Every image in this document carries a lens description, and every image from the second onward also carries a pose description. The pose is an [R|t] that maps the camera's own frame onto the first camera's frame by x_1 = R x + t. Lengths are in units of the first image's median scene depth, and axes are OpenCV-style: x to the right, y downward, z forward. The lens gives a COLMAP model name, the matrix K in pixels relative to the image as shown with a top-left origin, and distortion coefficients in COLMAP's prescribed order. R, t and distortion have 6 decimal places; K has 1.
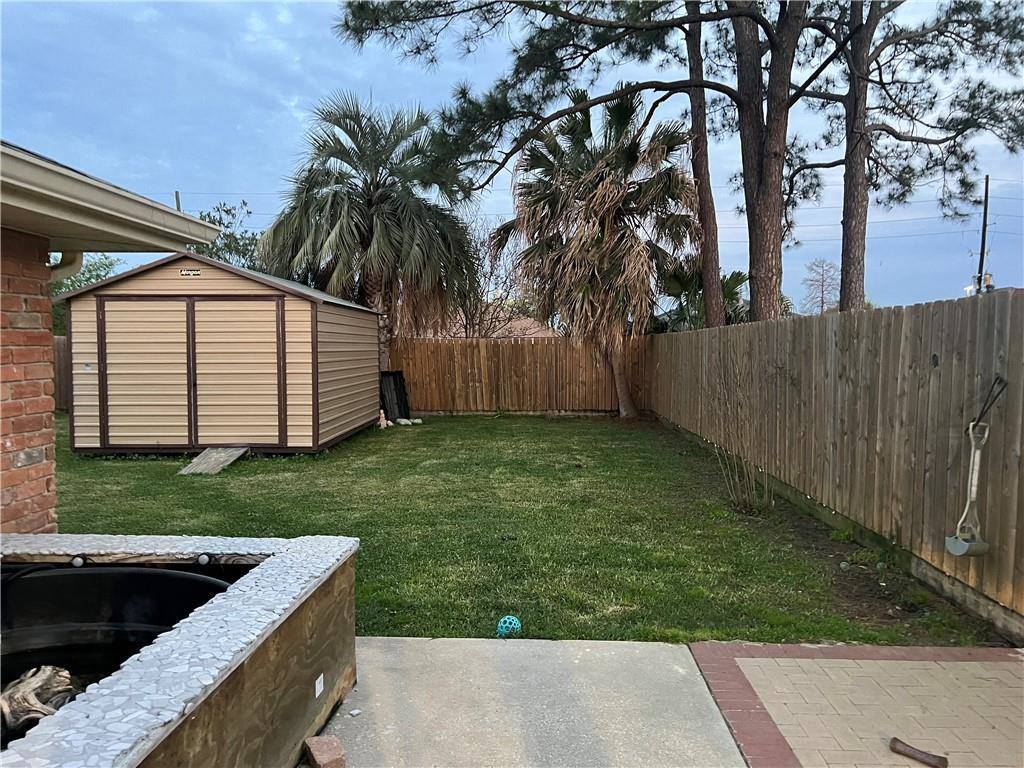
lens RADIAL K [[765.2, 0, 518.2], [0, 765.2, 389.6], [0, 0, 1]] dist [0.061936, -0.065146]
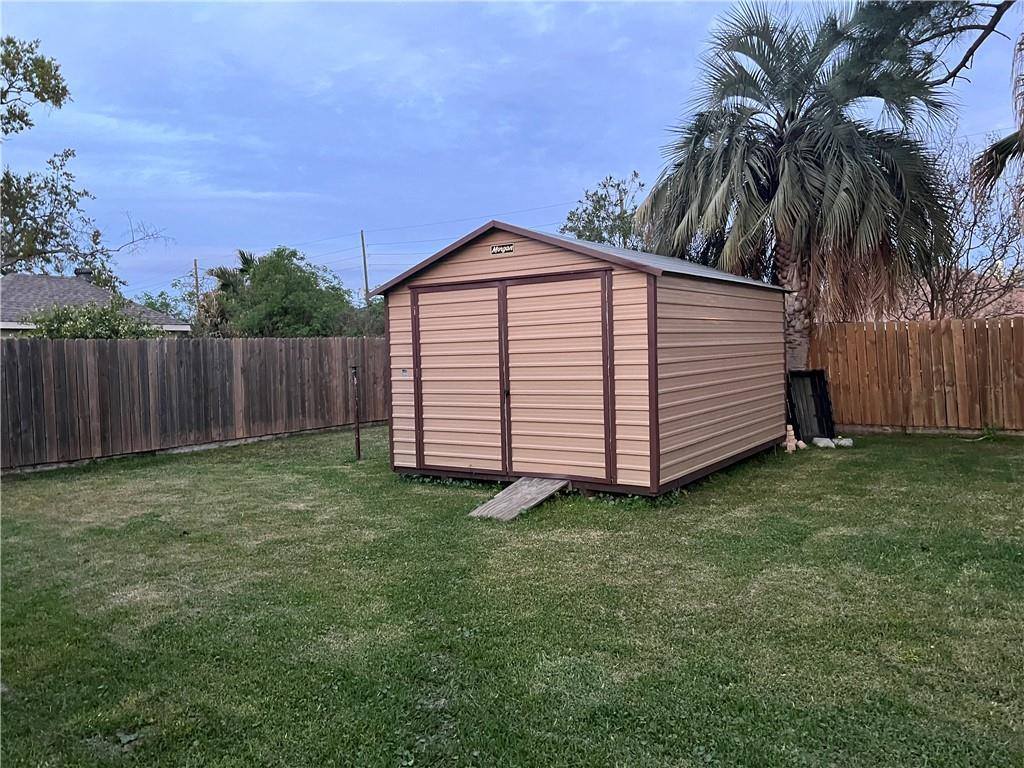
lens RADIAL K [[758.3, 0, 508.7], [0, 758.3, 389.5], [0, 0, 1]] dist [0.070704, -0.079179]
pose [[0.830210, 0.006699, -0.557411, 0.003877], [-0.002139, 0.999959, 0.008833, -0.015615], [0.557447, -0.006141, 0.830190, 0.317856]]
